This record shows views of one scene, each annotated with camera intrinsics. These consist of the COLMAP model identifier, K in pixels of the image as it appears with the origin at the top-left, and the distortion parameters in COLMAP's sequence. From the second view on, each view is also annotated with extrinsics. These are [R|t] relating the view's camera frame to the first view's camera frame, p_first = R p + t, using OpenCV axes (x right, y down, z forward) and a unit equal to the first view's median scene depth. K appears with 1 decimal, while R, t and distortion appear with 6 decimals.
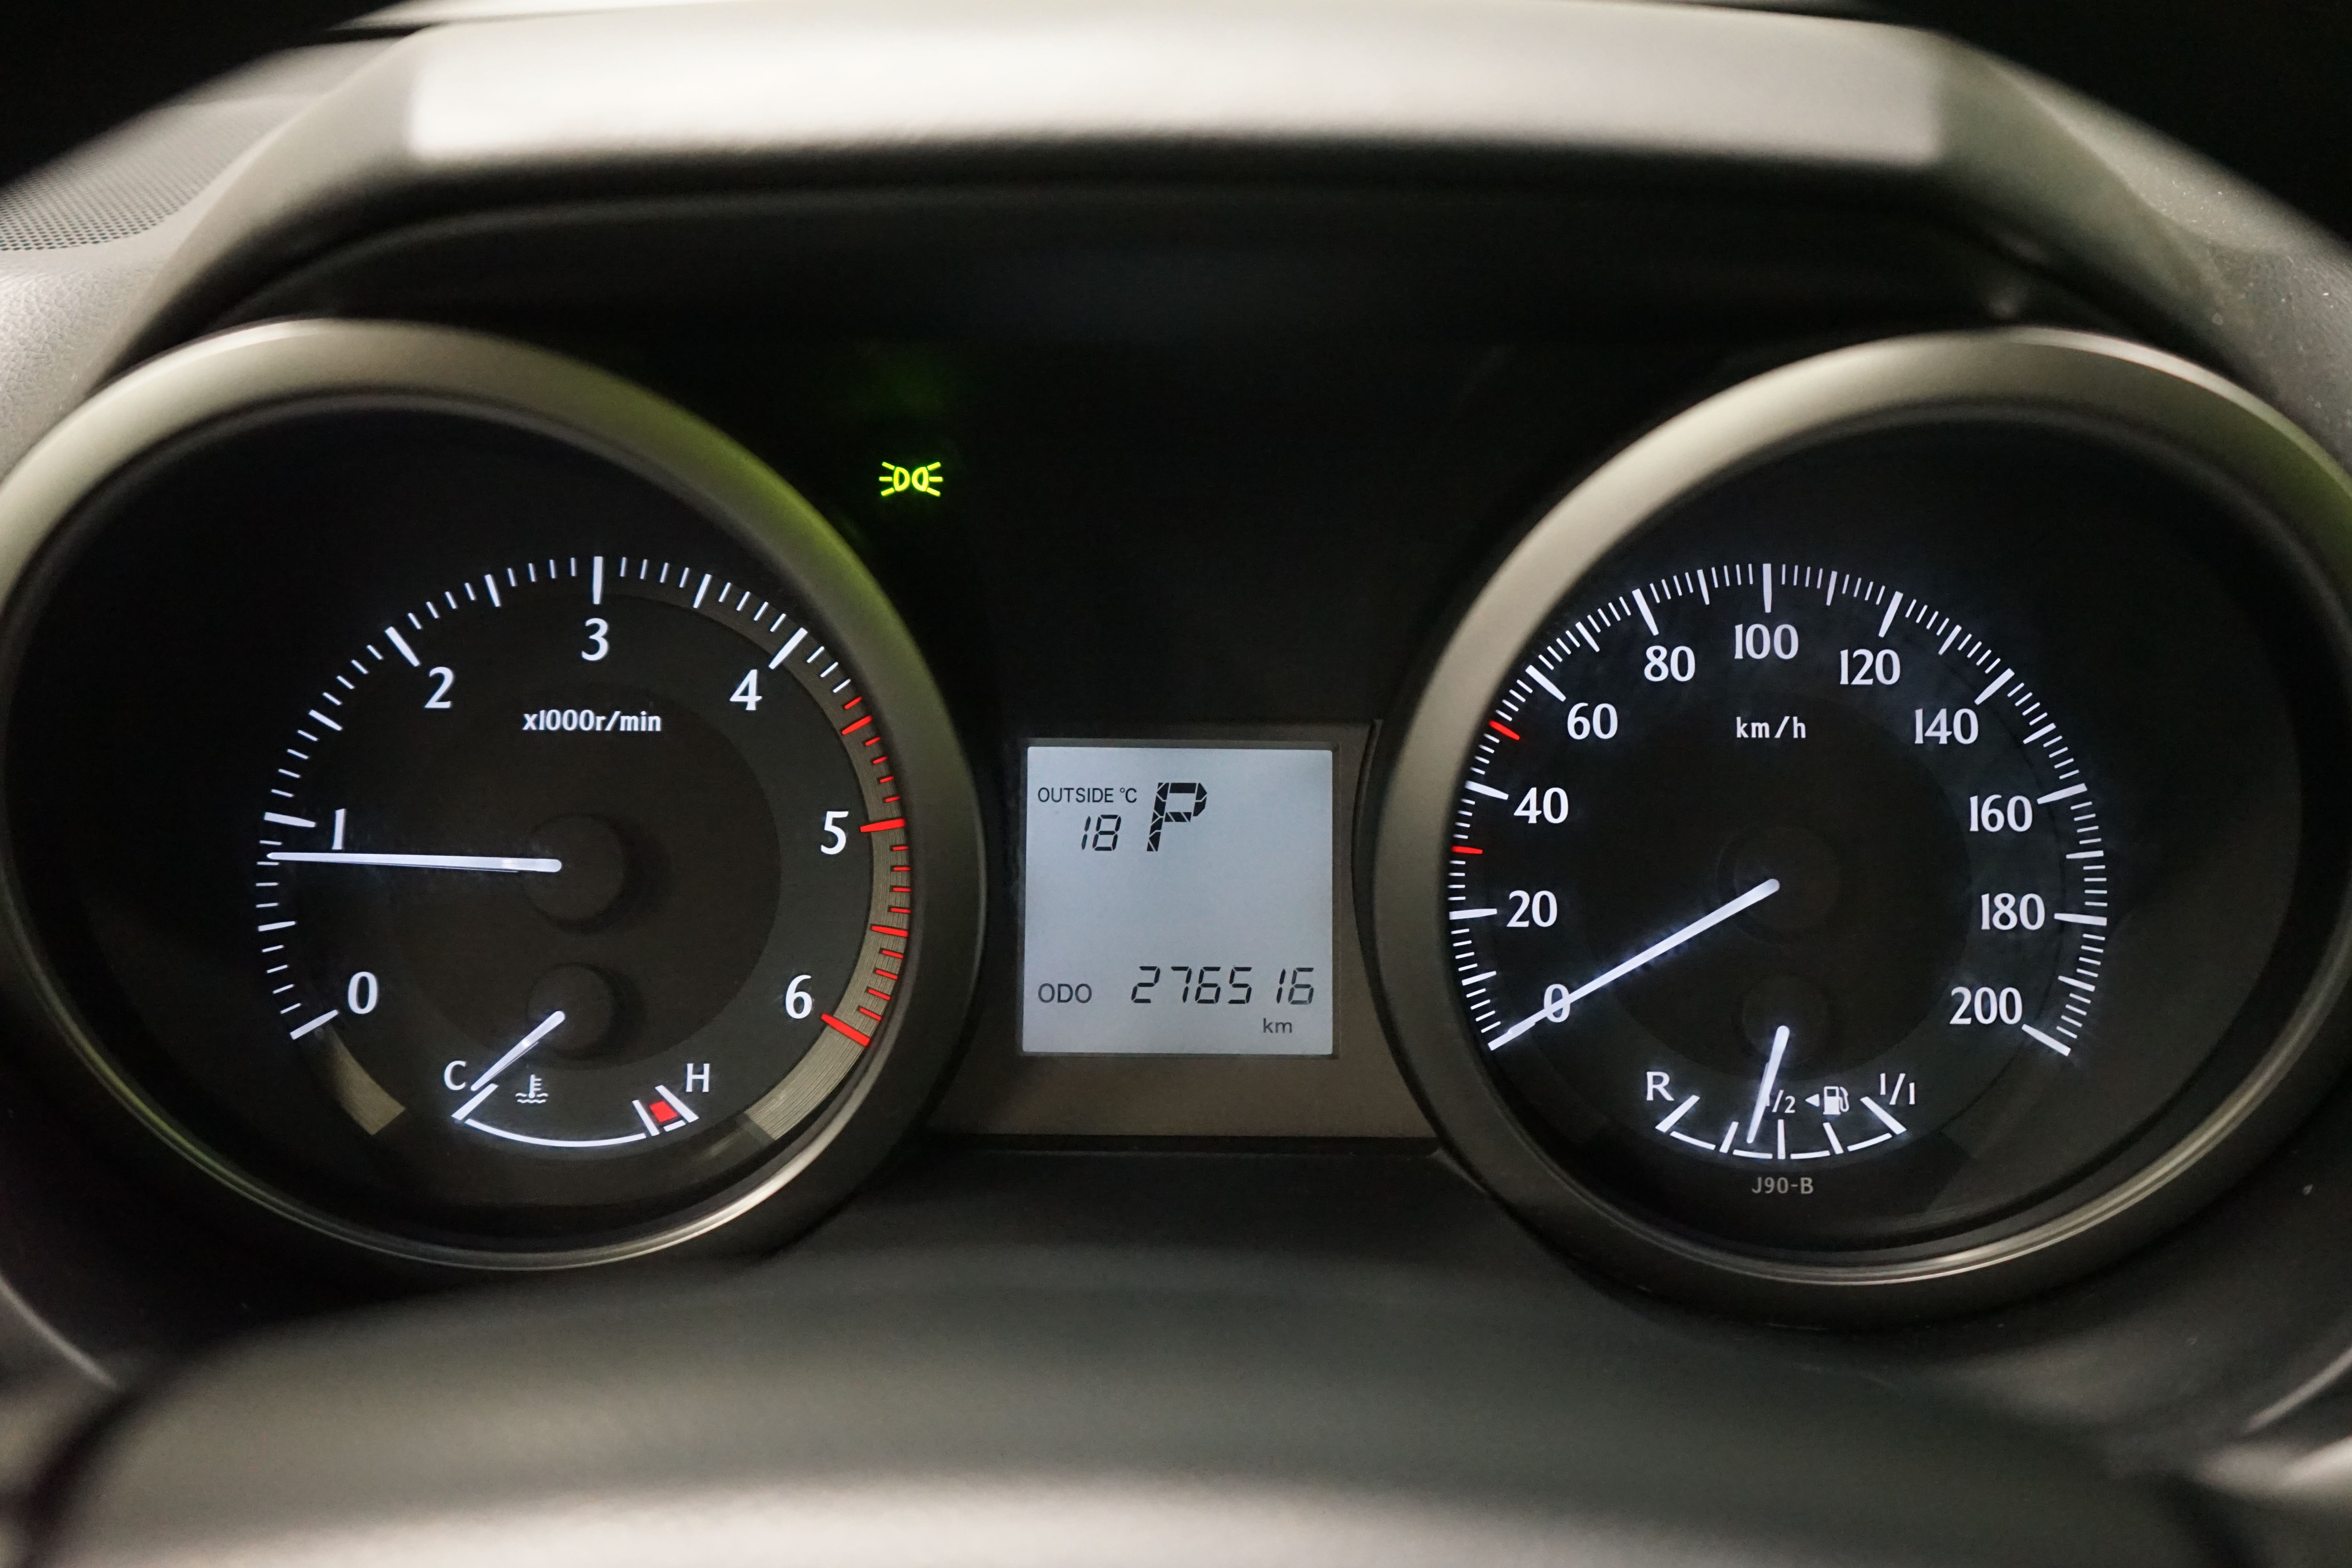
lens RADIAL K [[2877.9, 0, 1184.1], [0, 2877.9, 785.0], [0, 0, 1]] dist [-0.007445, 0.000000]
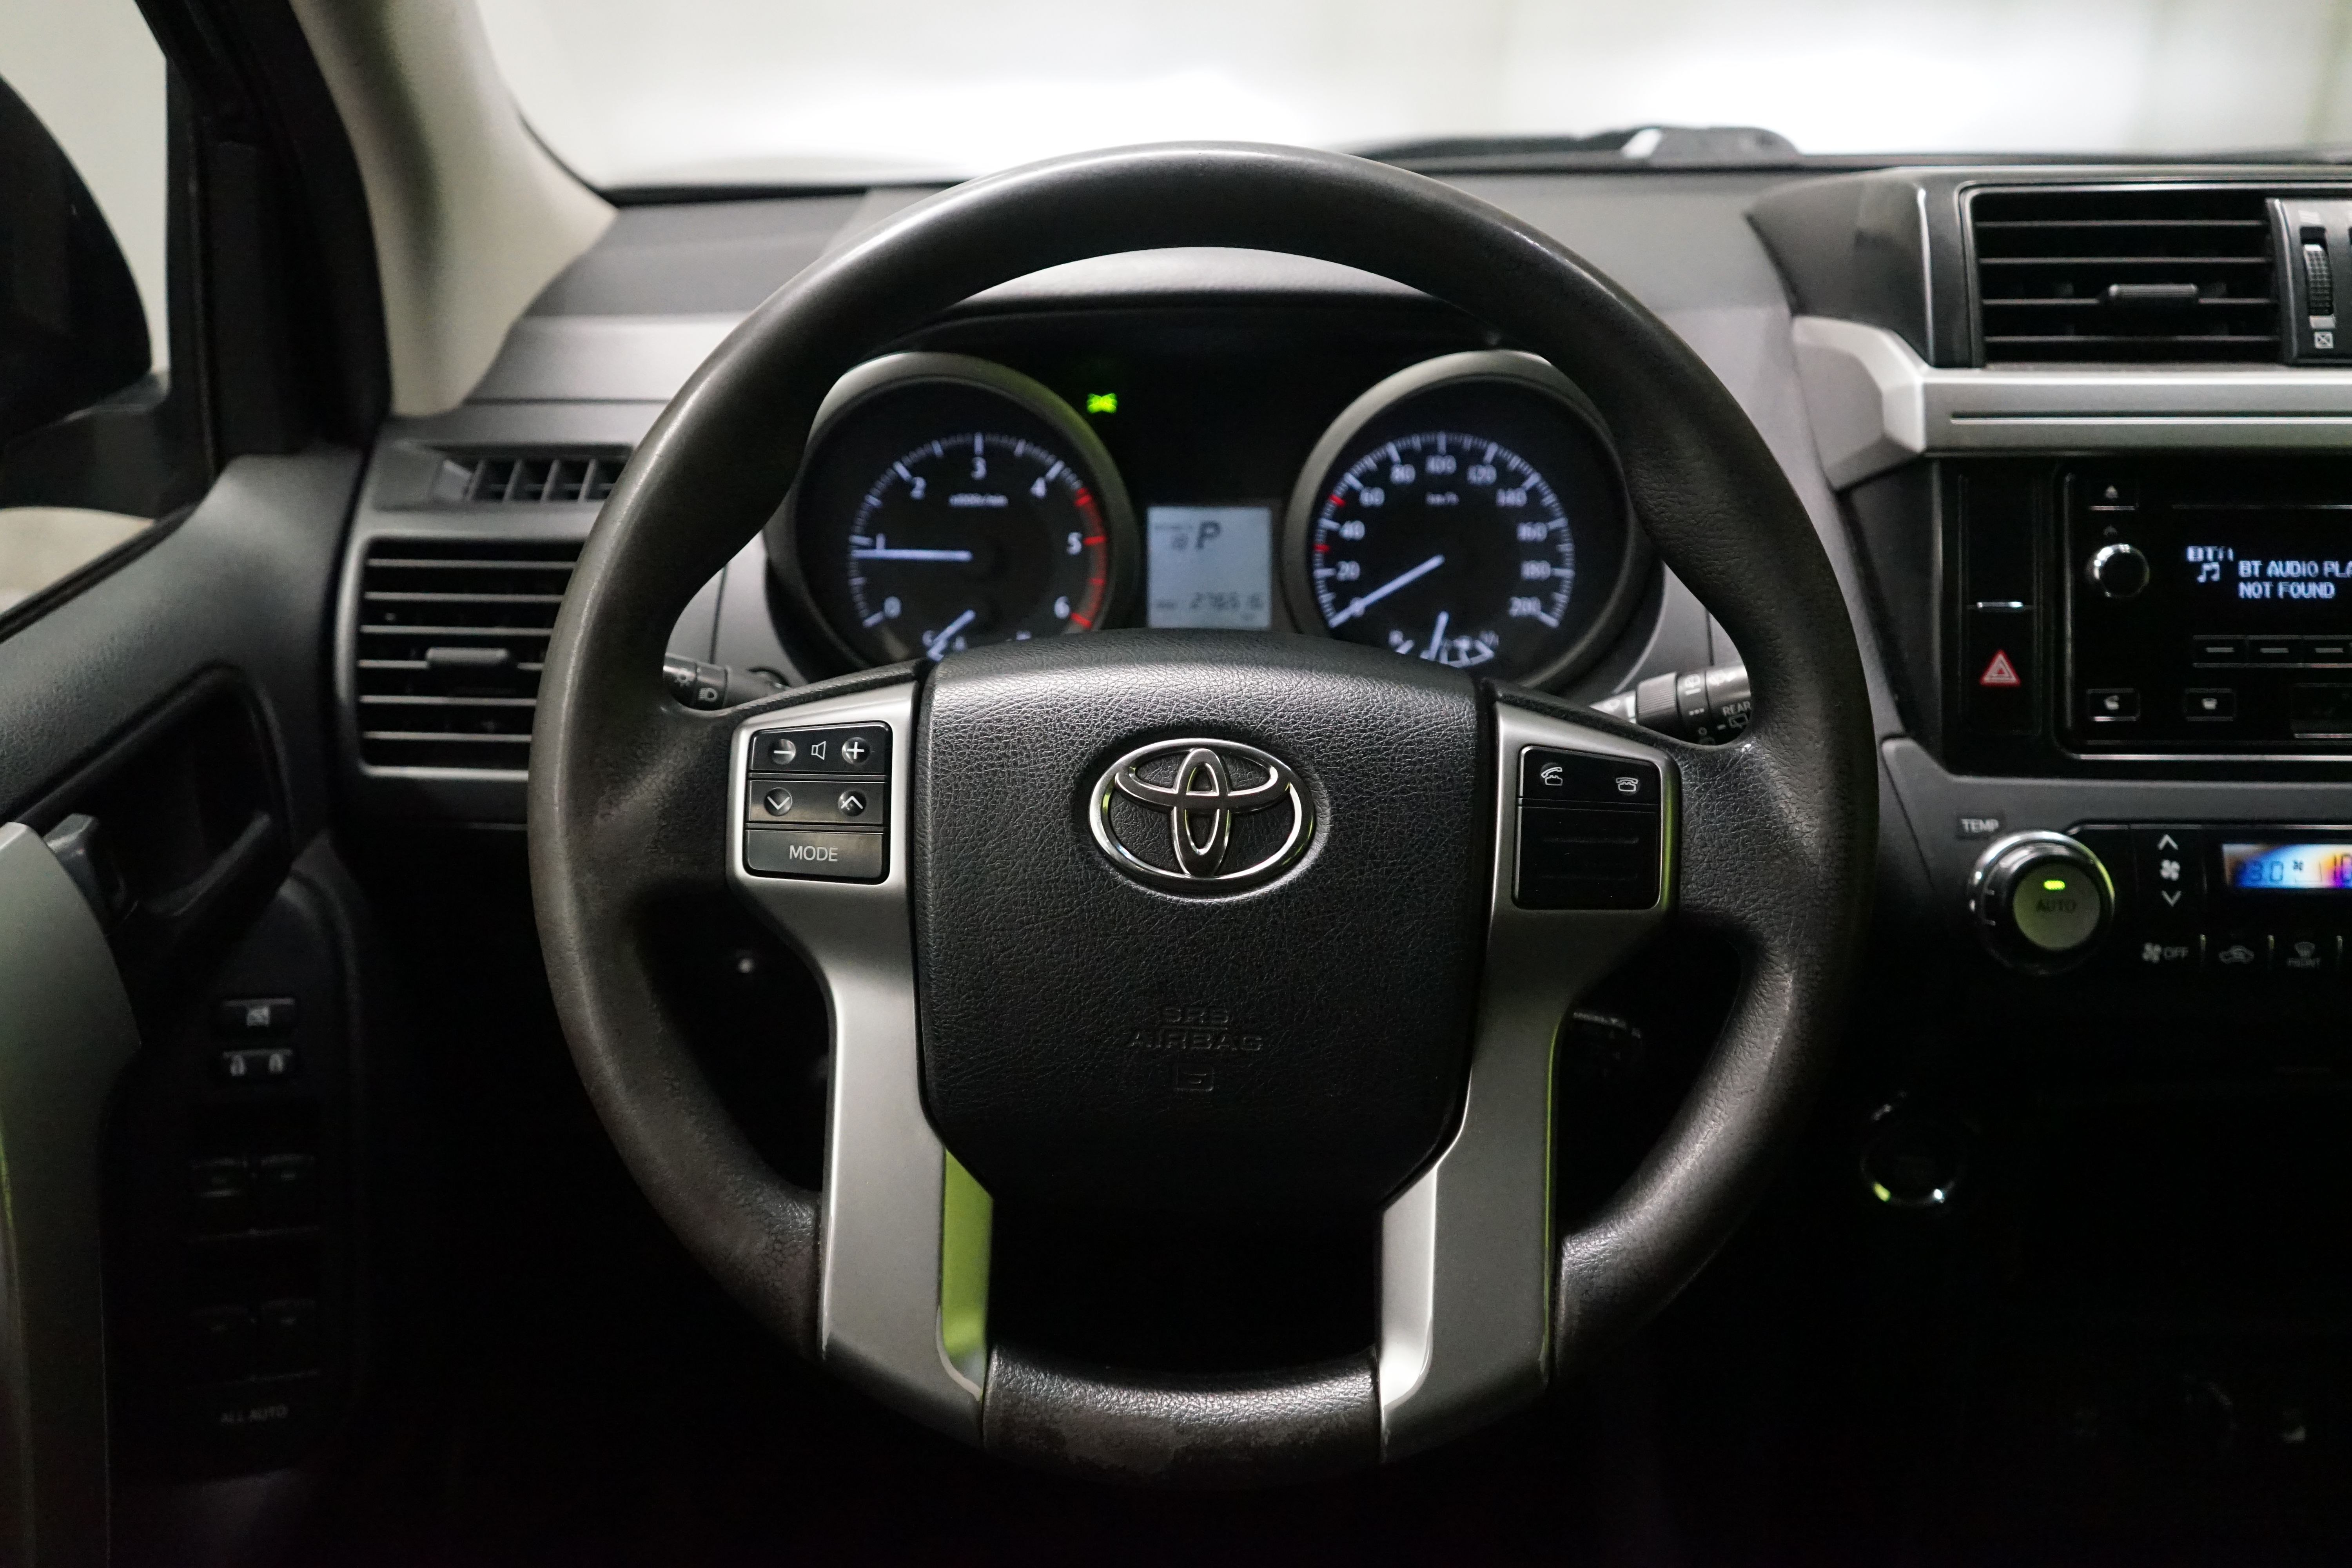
lens RADIAL K [[2112.5, 0, 1181.4], [0, 2112.5, 781.4], [0, 0, 1]] dist [0.003852, -0.000947]
pose [[0.999771, -0.005659, -0.020649, 0.010703], [0.007317, 0.996675, 0.081157, 0.076097], [0.020121, -0.081289, 0.996487, -0.887203]]
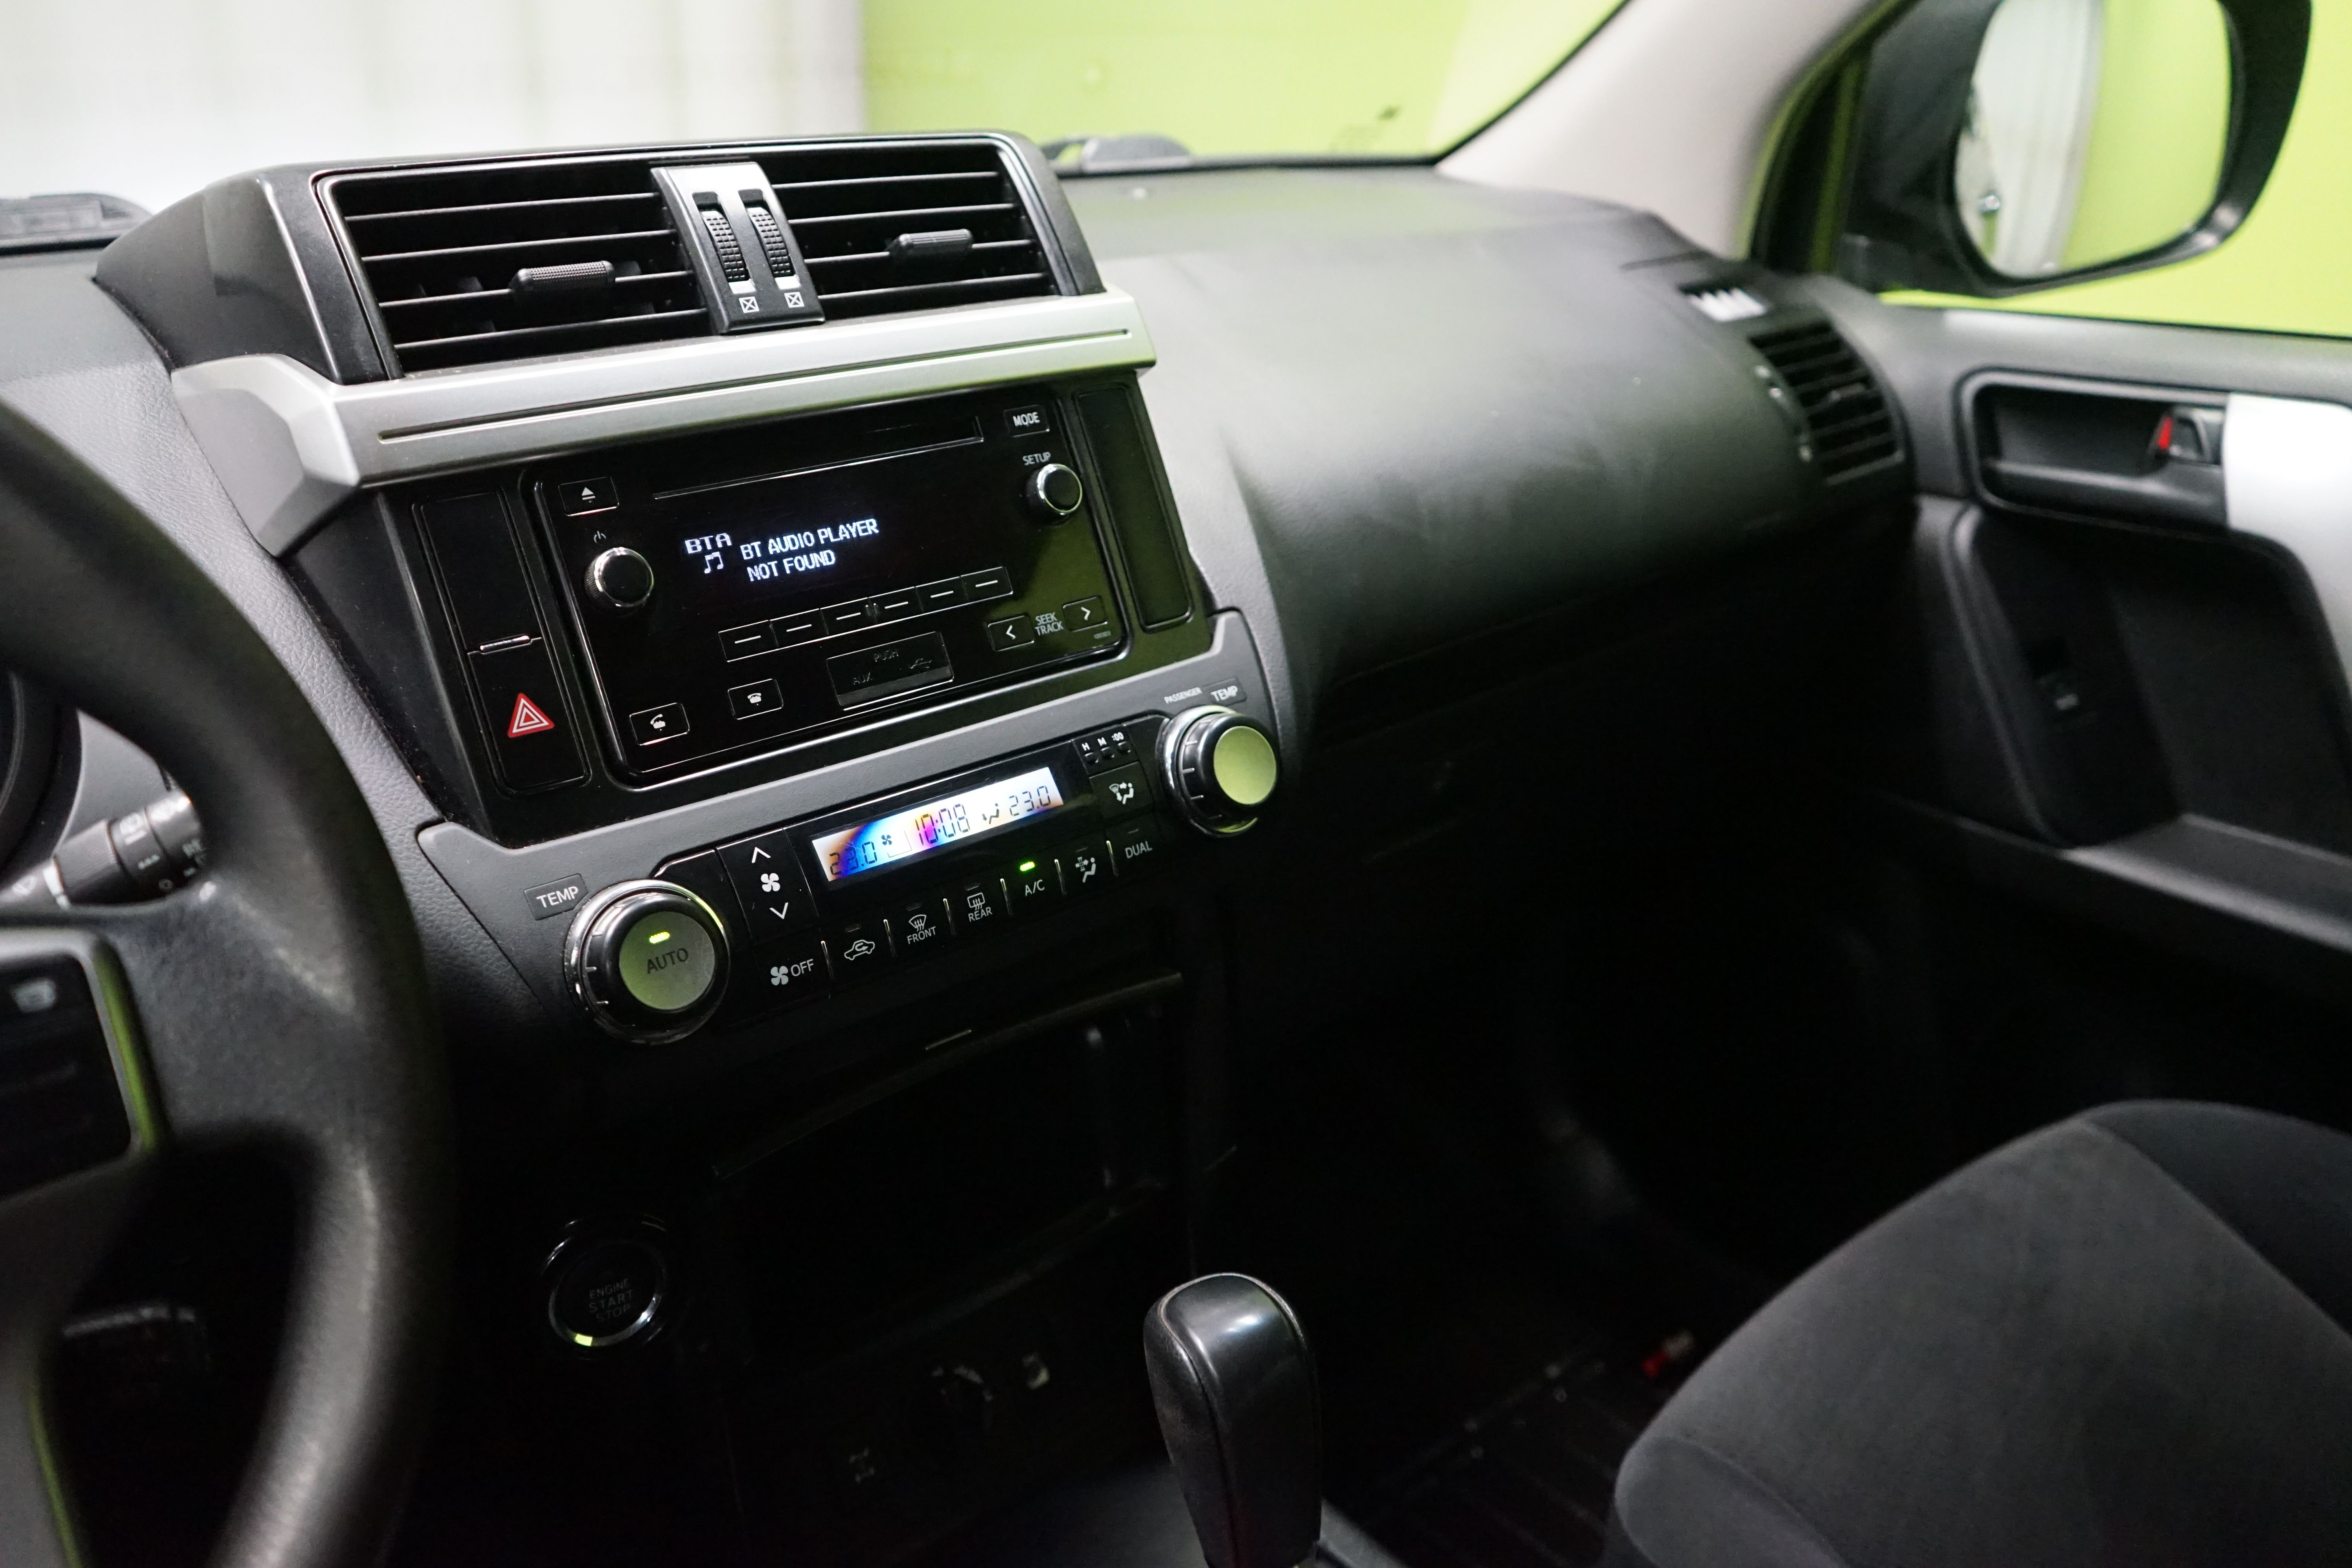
lens RADIAL K [[1885.4, 0, 1175.4], [0, 1885.4, 763.9], [0, 0, 1]] dist [-0.013934, 0.002589]
pose [[0.759211, -0.258105, 0.597479, 0.175572], [0.238902, 0.964440, 0.113057, 0.117427], [-0.605413, 0.056905, 0.793875, -0.503932]]
